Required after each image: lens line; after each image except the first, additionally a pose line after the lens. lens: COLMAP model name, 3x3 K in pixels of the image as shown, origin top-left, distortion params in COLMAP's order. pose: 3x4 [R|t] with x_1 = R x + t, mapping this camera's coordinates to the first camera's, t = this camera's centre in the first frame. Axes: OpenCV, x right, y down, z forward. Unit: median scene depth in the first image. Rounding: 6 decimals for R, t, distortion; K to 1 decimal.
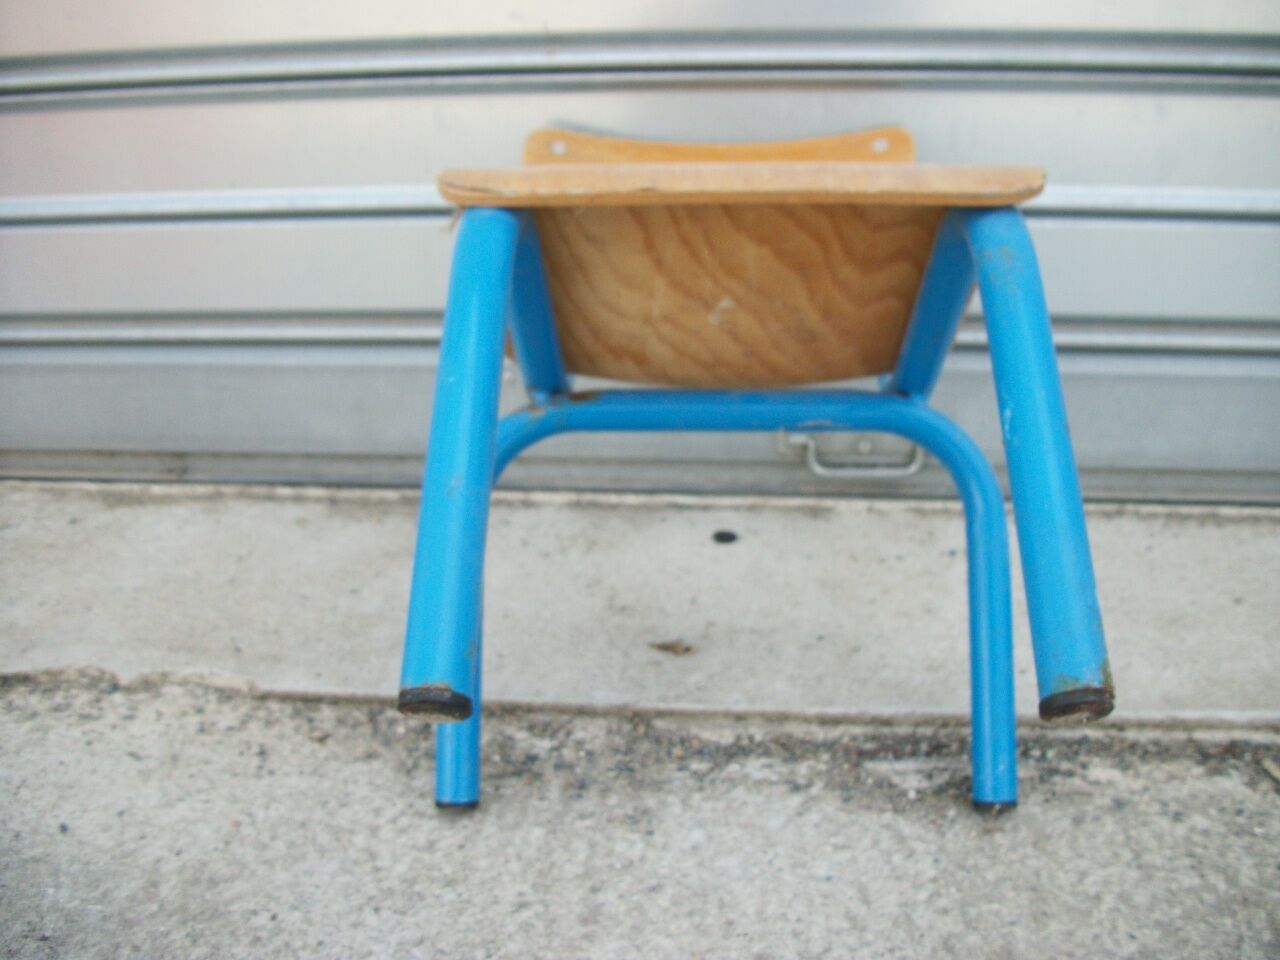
lens RADIAL K [[1219.9, 0, 661.1], [0, 1219.9, 479.5], [0, 0, 1]] dist [-0.146323, 0.085748]
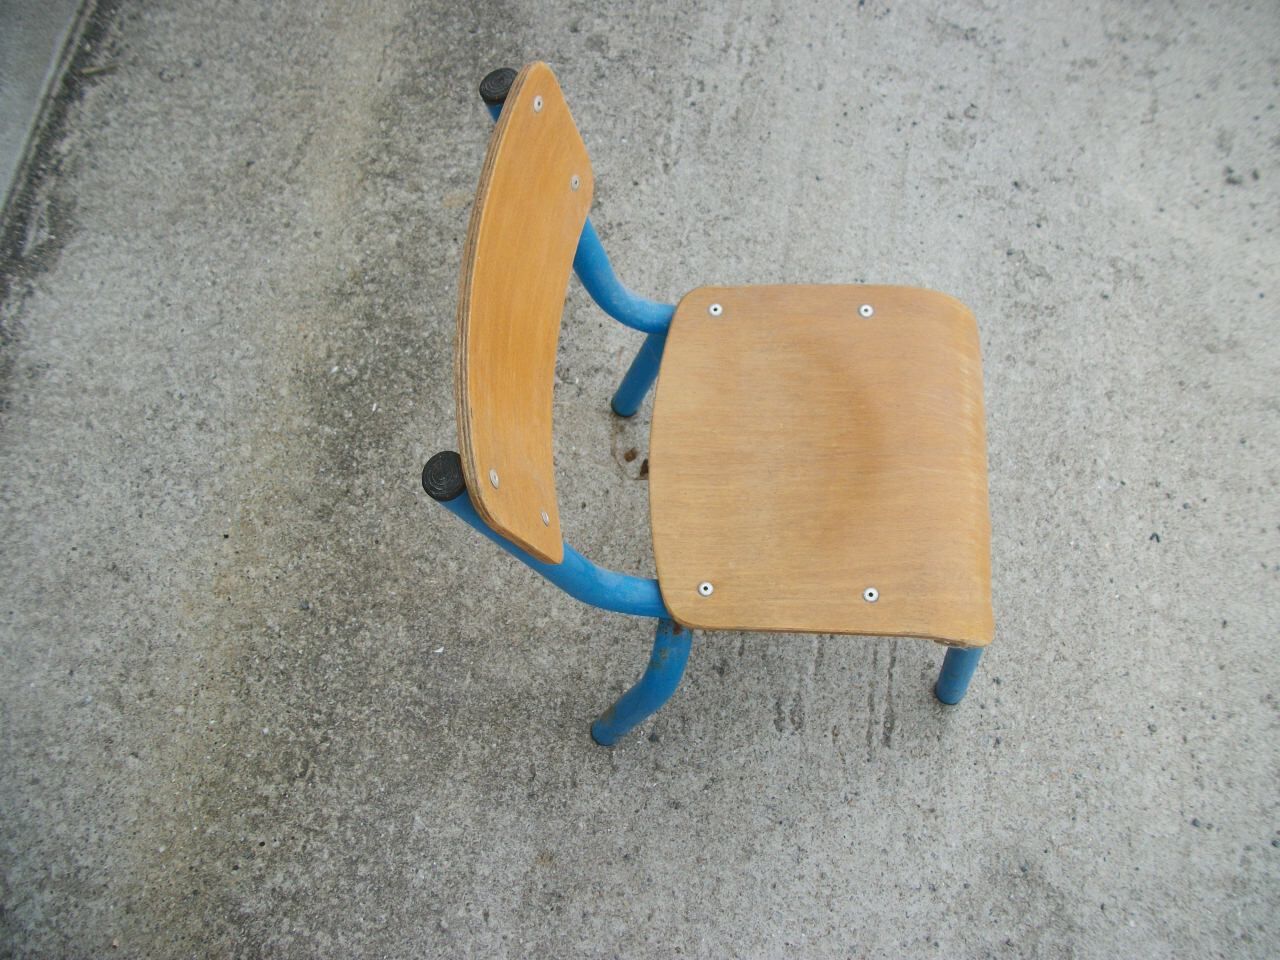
lens RADIAL K [[1223.9, 0, 684.6], [0, 1223.9, 477.2], [0, 0, 1]] dist [-0.140104, 0.058326]
pose [[0.002425, -0.917914, 0.396771, -0.801758], [0.415722, 0.361786, 0.834437, -0.670231], [-0.909488, 0.162923, 0.382475, -0.469932]]
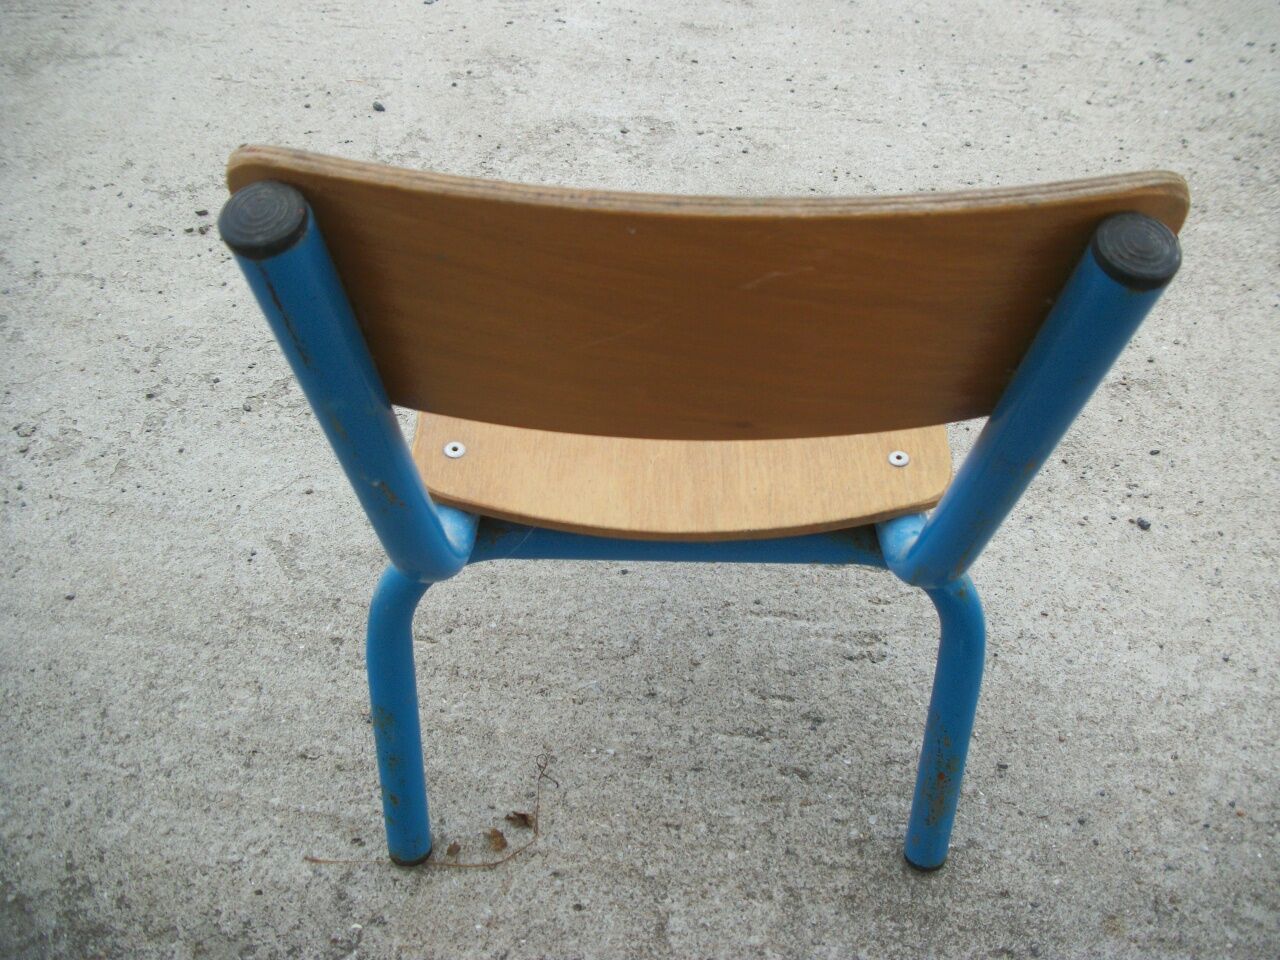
lens RADIAL K [[1219.9, 0, 661.1], [0, 1219.9, 479.5], [0, 0, 1]] dist [-0.146323, 0.085748]
pose [[-0.999383, 0.017560, -0.030405, -0.261203], [-0.023039, 0.325505, 0.945260, -0.441078], [0.026496, 0.945377, -0.324900, 0.237145]]
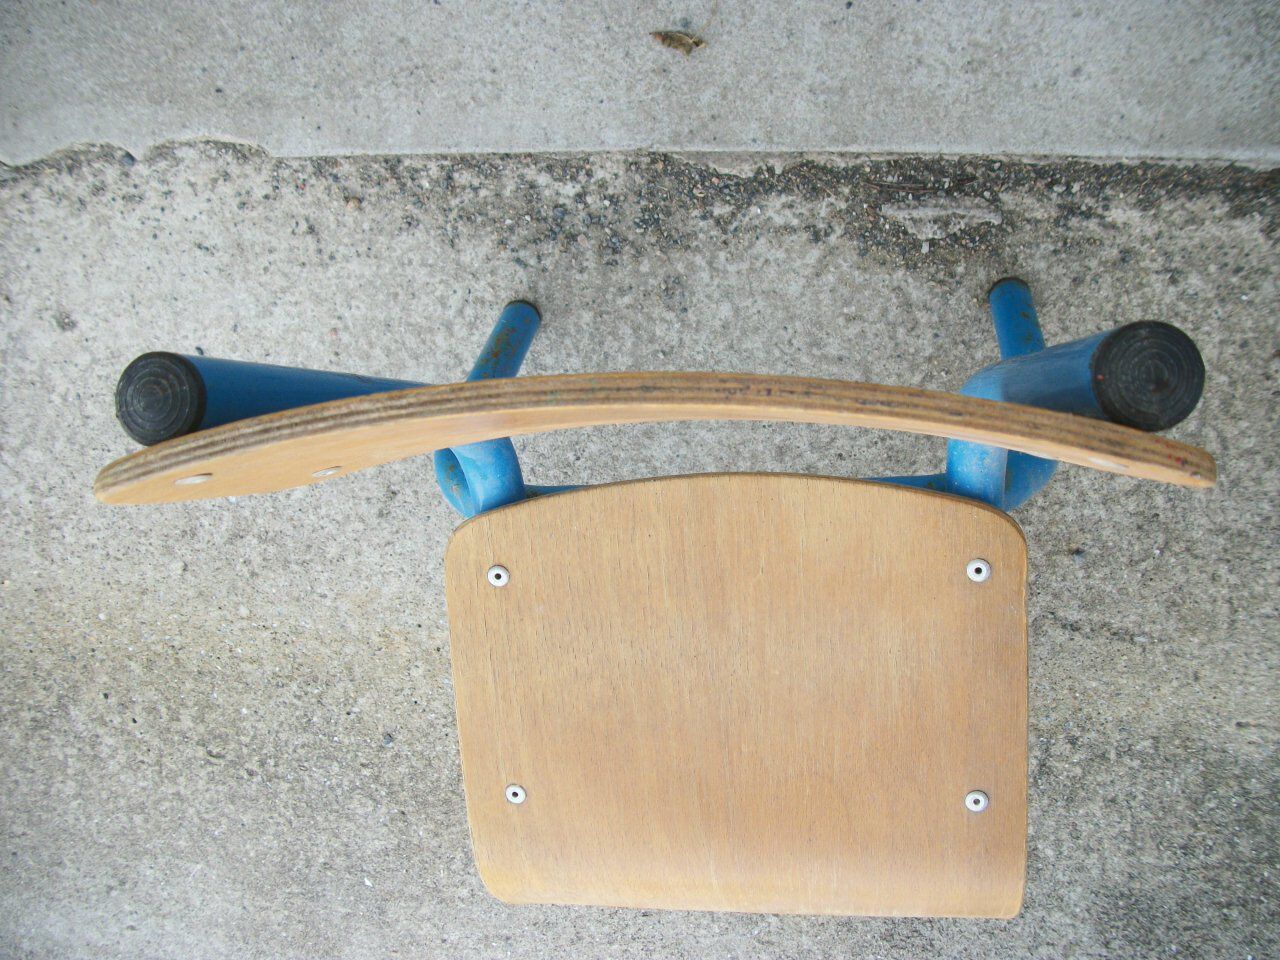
lens RADIAL K [[1223.9, 0, 684.6], [0, 1223.9, 477.2], [0, 0, 1]] dist [-0.140104, 0.058326]
pose [[0.987680, -0.049474, -0.148463, 0.144635], [0.154184, 0.145429, 0.977281, -0.754441], [-0.026760, -0.988131, 0.151266, 0.632722]]
